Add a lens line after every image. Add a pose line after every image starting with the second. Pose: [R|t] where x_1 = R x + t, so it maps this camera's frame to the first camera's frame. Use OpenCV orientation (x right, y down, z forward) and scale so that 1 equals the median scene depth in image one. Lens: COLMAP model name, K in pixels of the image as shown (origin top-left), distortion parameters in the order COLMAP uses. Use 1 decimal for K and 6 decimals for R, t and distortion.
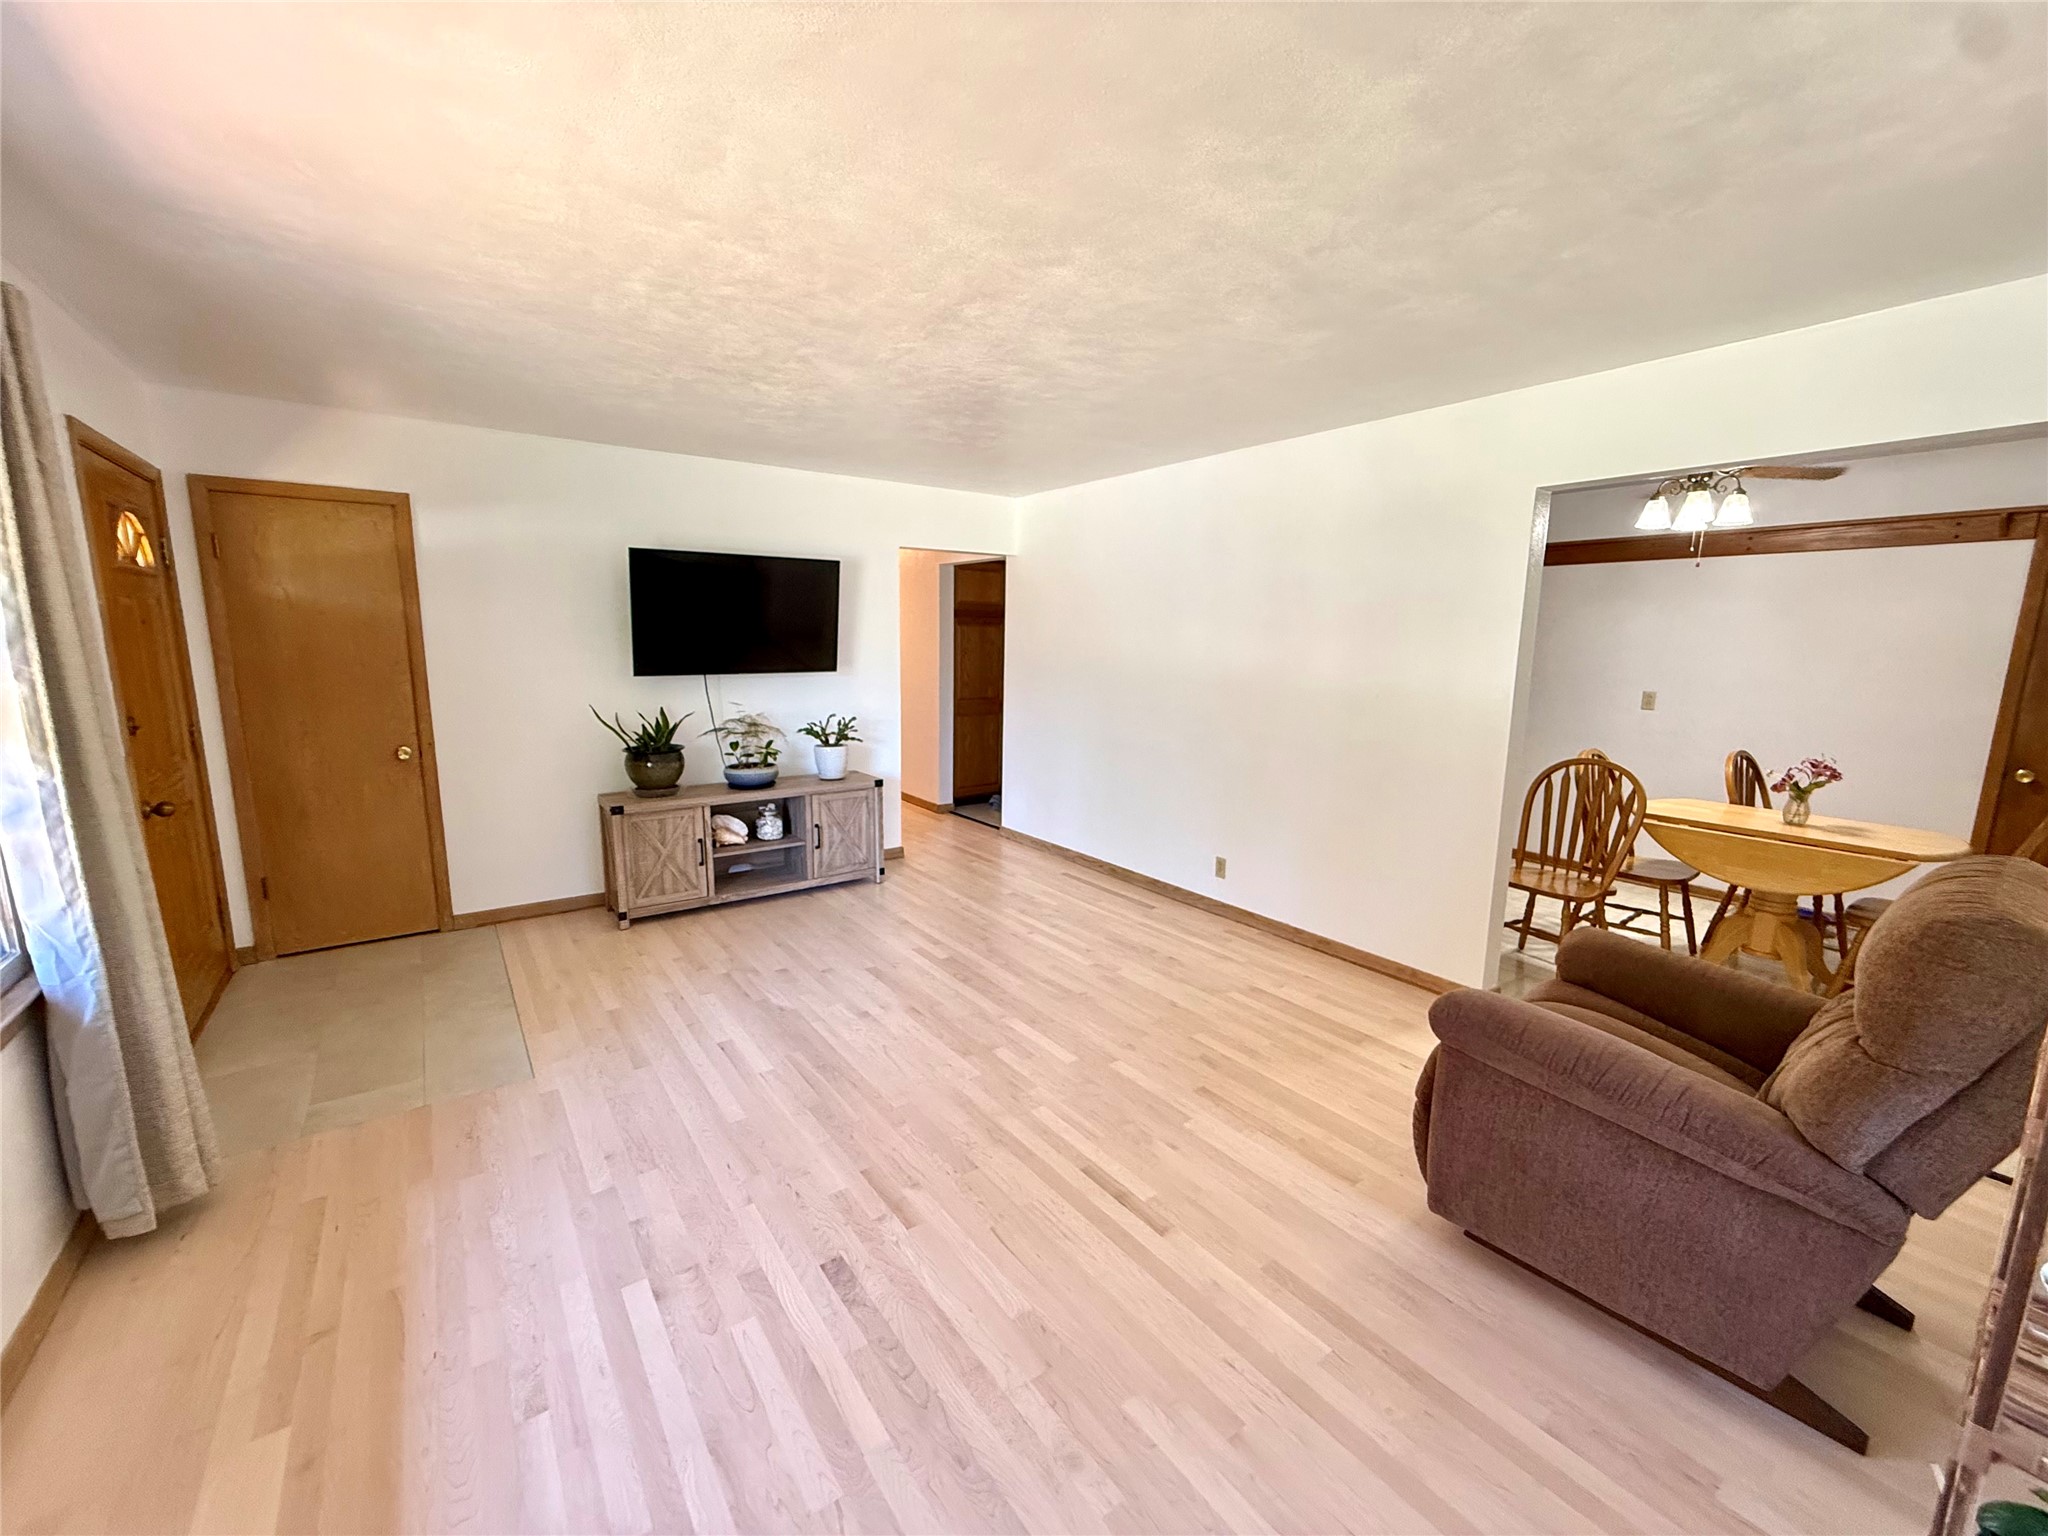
lens RADIAL K [[816.6, 0, 1013.3], [0, 816.6, 776.2], [0, 0, 1]] dist [-0.000017, 0.001055]
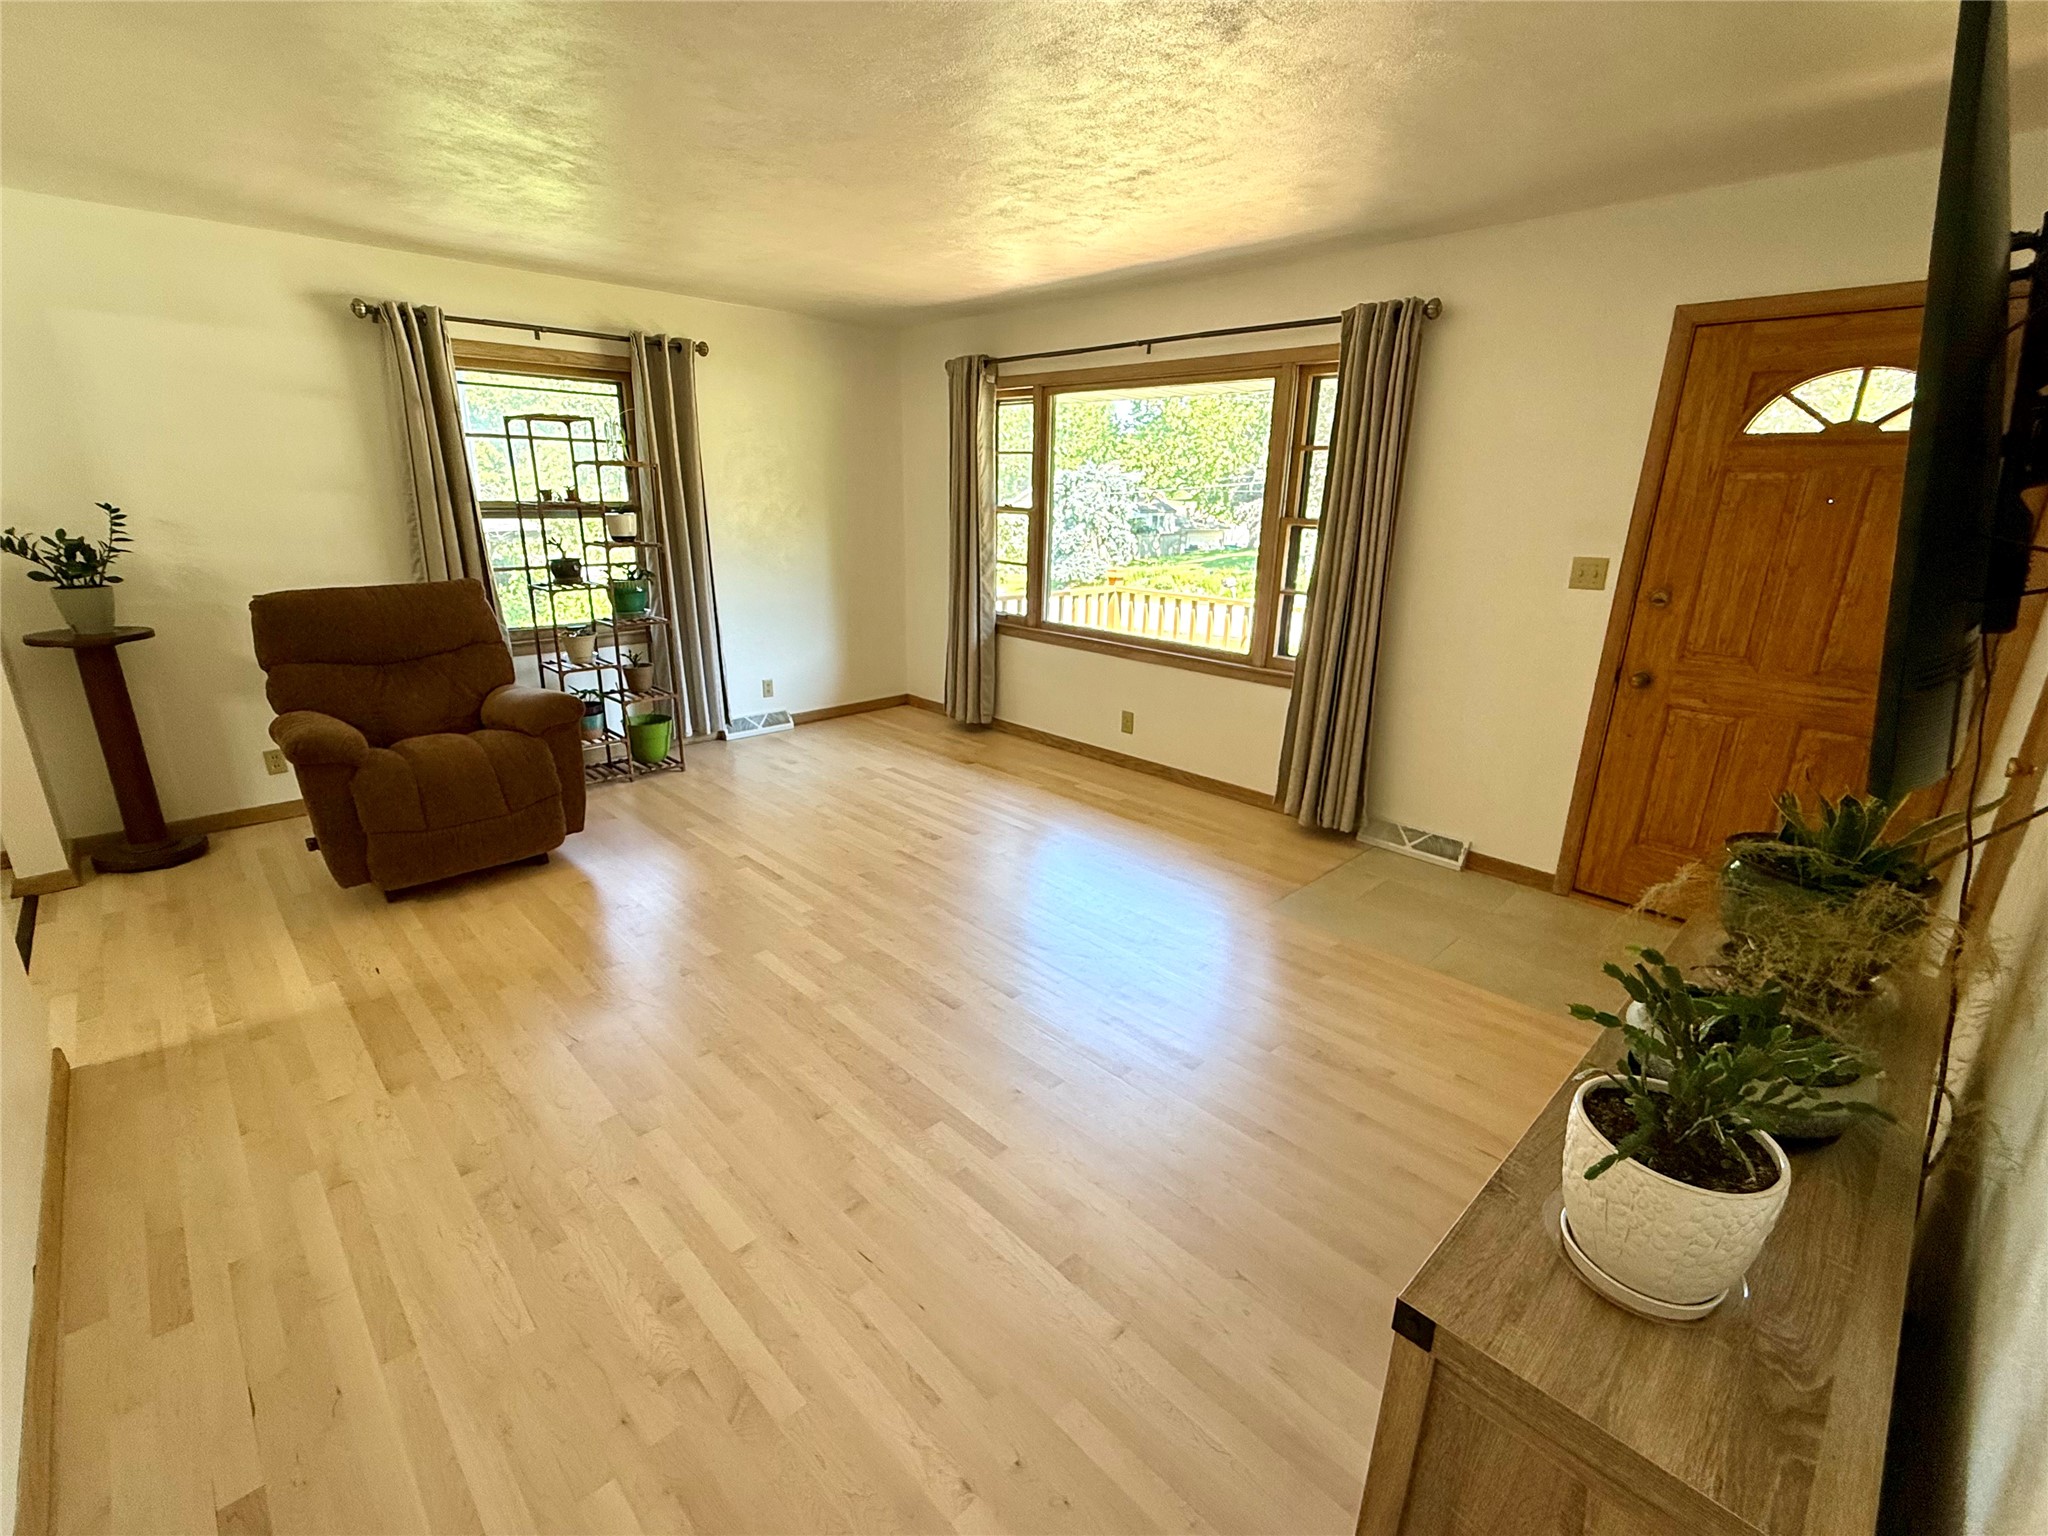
lens RADIAL K [[908.3, 0, 1021.2], [0, 908.3, 777.6], [0, 0, 1]] dist [0.000767, -0.000977]
pose [[-0.988687, 0.016703, -0.149057, -0.054012], [-0.054643, 0.885374, 0.461657, -0.246423], [0.139683, 0.464580, -0.874445, 1.401266]]
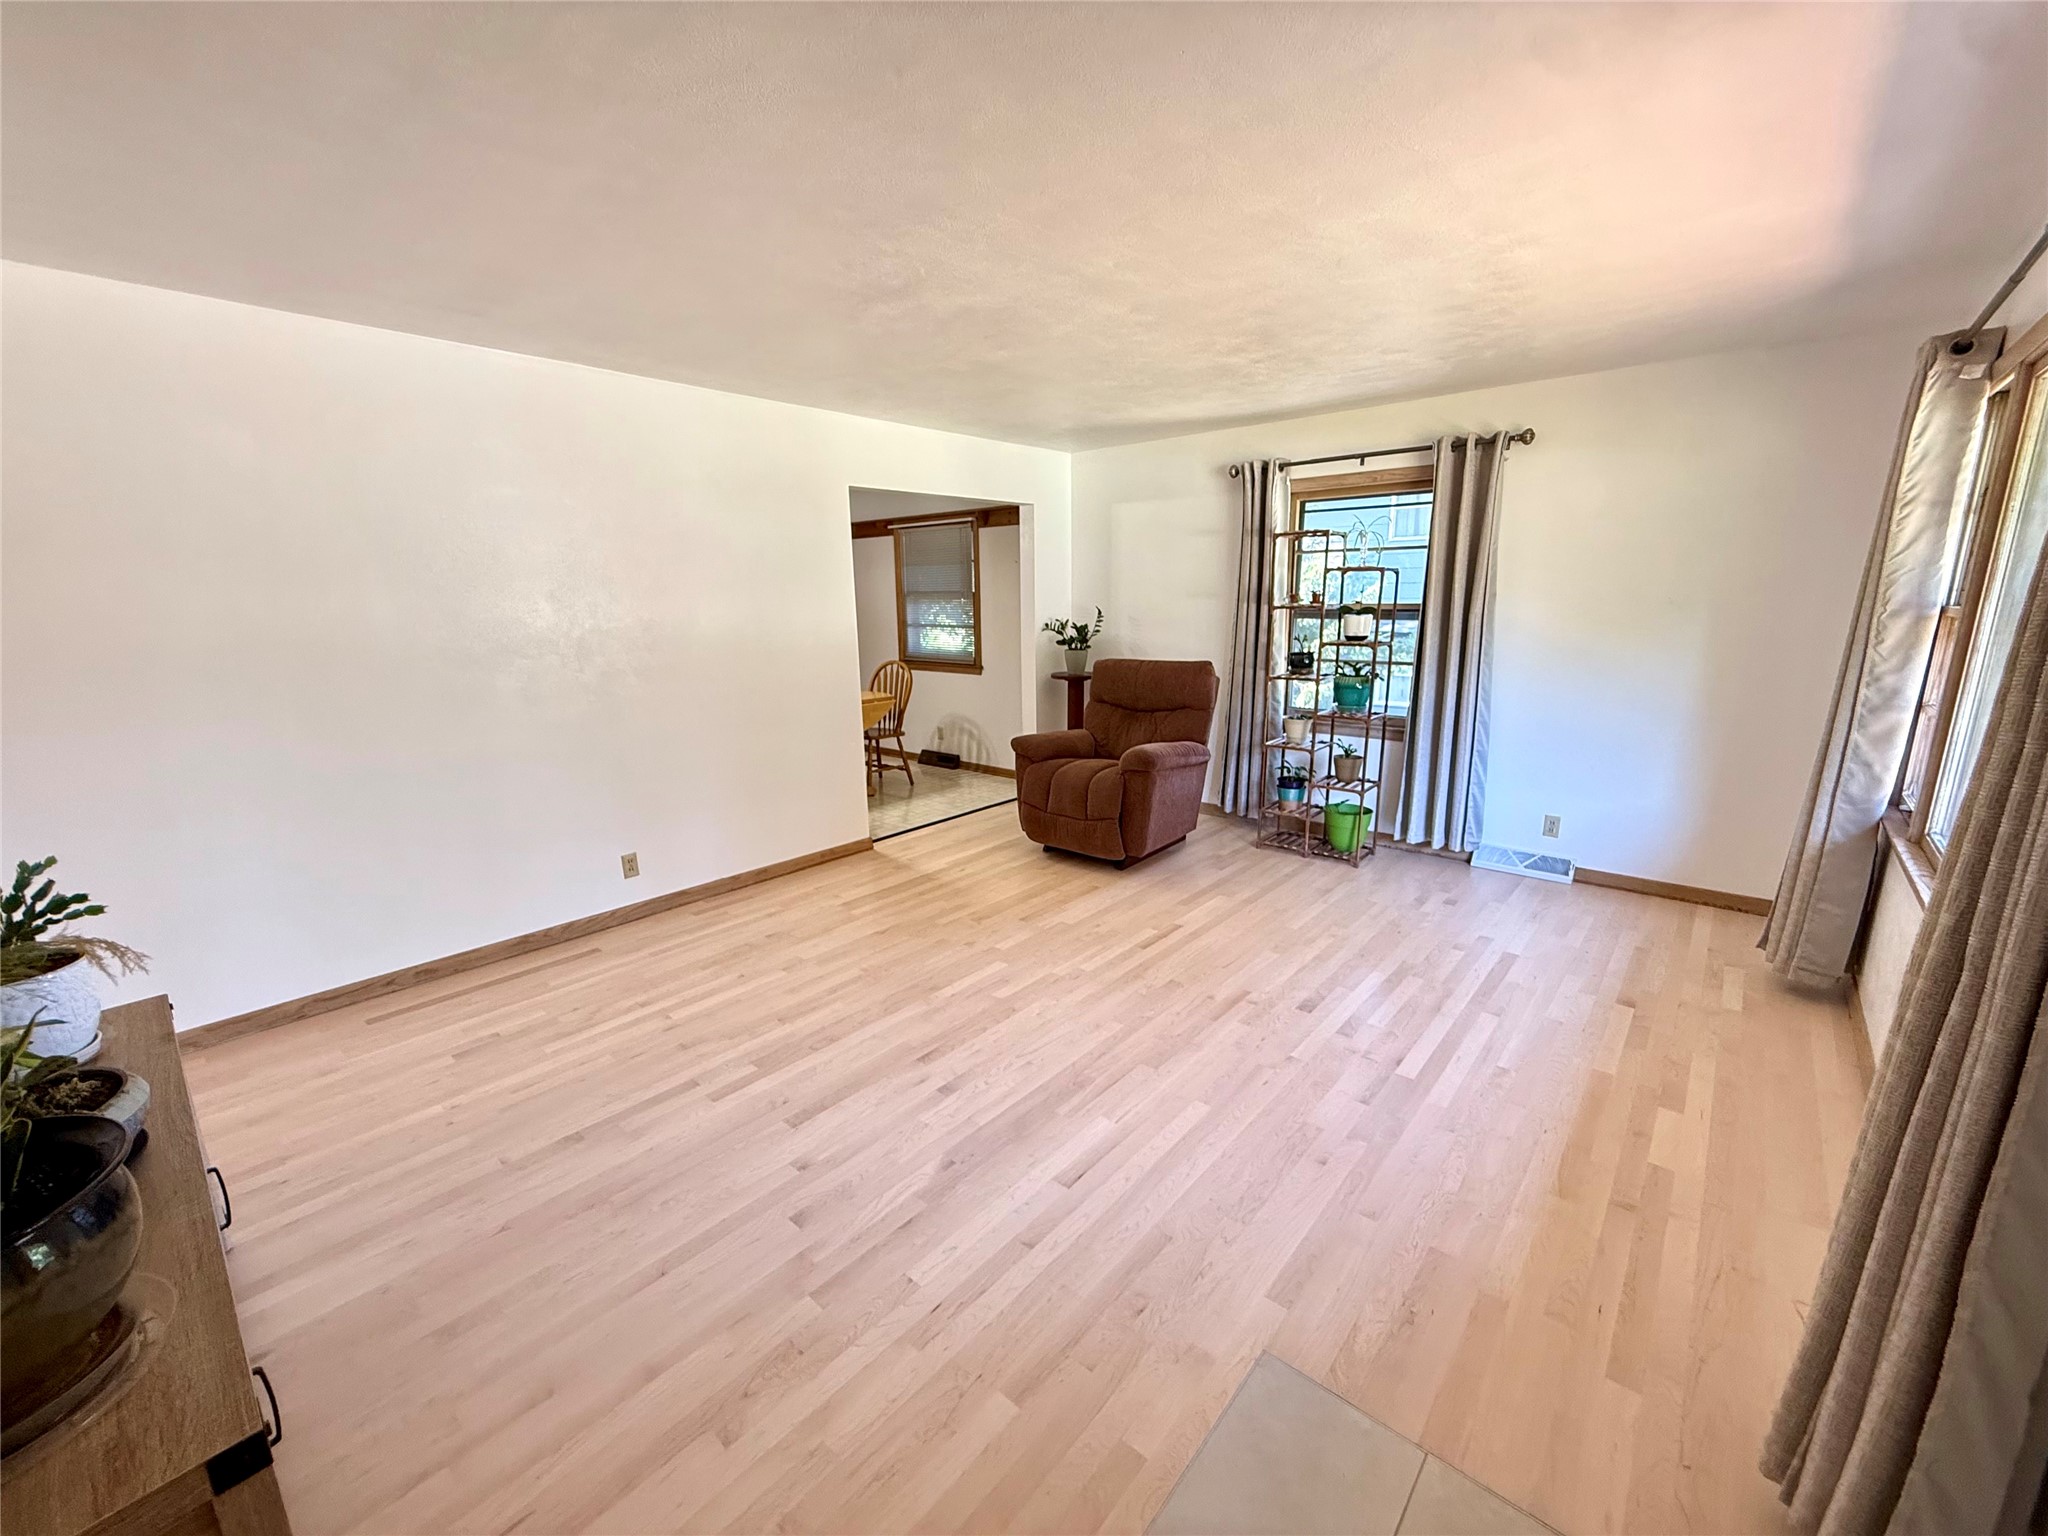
lens RADIAL K [[816.6, 0, 1019.1], [0, 816.6, 776.4], [0, 0, 1]] dist [-0.000017, 0.001055]
pose [[-0.222424, -0.220815, 0.949615, -0.723864], [0.179926, 0.947987, 0.262580, -0.147736], [-0.958204, 0.229265, -0.171125, 0.840046]]
